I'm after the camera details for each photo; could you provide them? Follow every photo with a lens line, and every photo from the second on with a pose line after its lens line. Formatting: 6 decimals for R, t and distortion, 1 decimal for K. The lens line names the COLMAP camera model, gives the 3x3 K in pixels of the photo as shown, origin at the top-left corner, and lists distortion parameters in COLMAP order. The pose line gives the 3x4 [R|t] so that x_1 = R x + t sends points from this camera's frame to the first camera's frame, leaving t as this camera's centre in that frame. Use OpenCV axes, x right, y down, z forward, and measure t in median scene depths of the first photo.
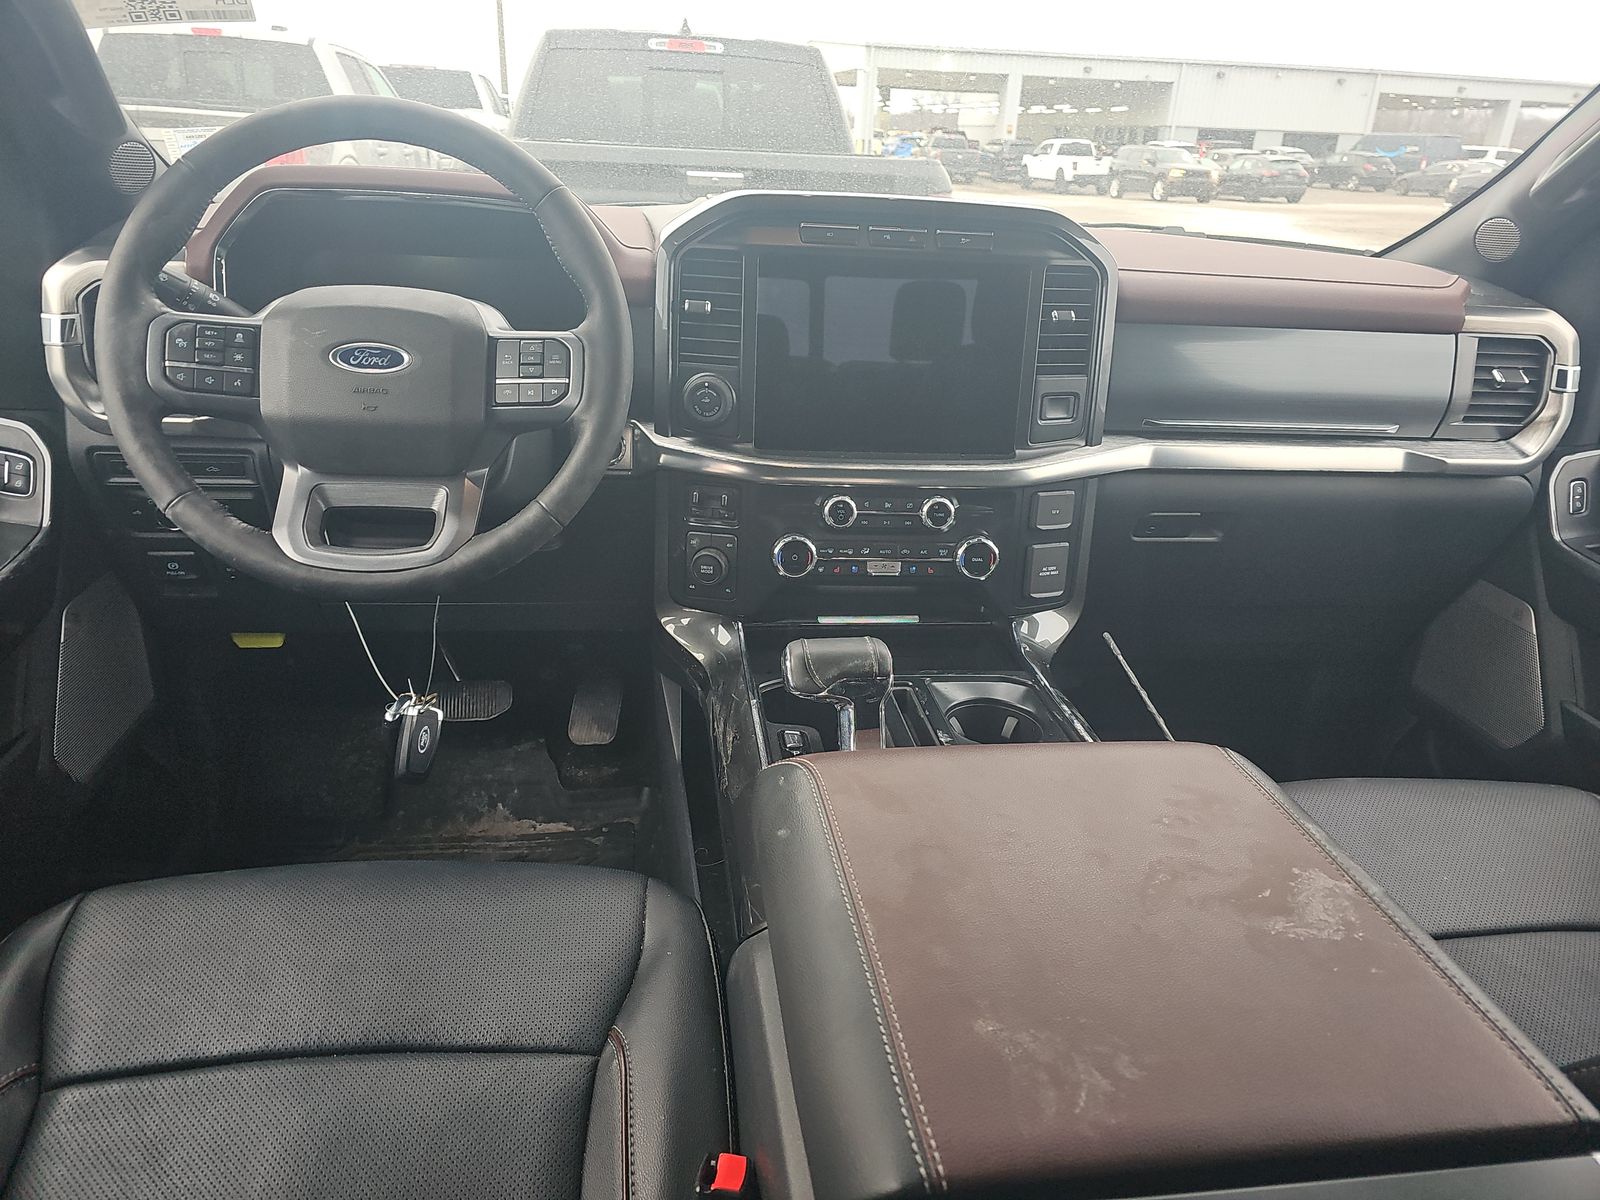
lens RADIAL K [[1062.8, 0, 788.2], [0, 1062.8, 602.6], [0, 0, 1]] dist [0.003342, -0.004696]
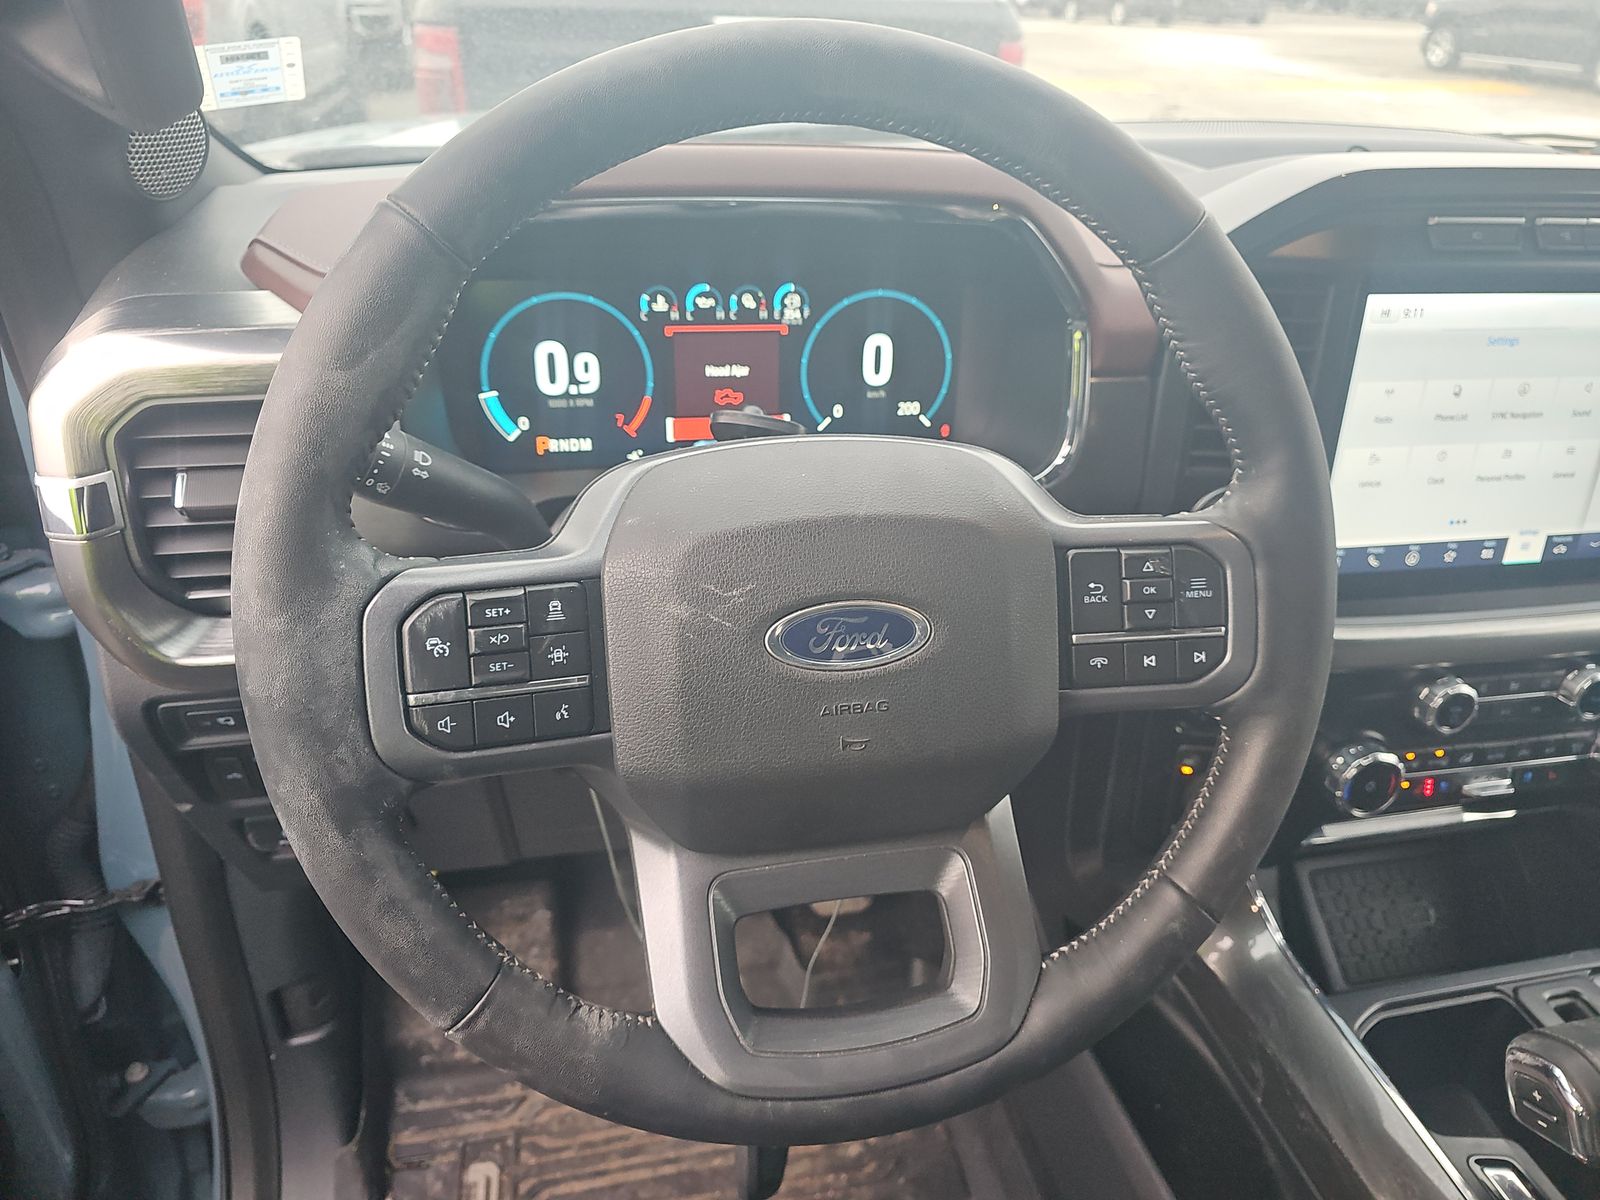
lens RADIAL K [[1062.8, 0, 810.5], [0, 1062.8, 599.5], [0, 0, 1]] dist [0.003342, -0.004696]
pose [[0.996162, -0.054705, 0.068325, -0.437328], [0.045256, 0.990096, 0.132896, -0.303726], [-0.074919, -0.129294, 0.988772, 0.553340]]
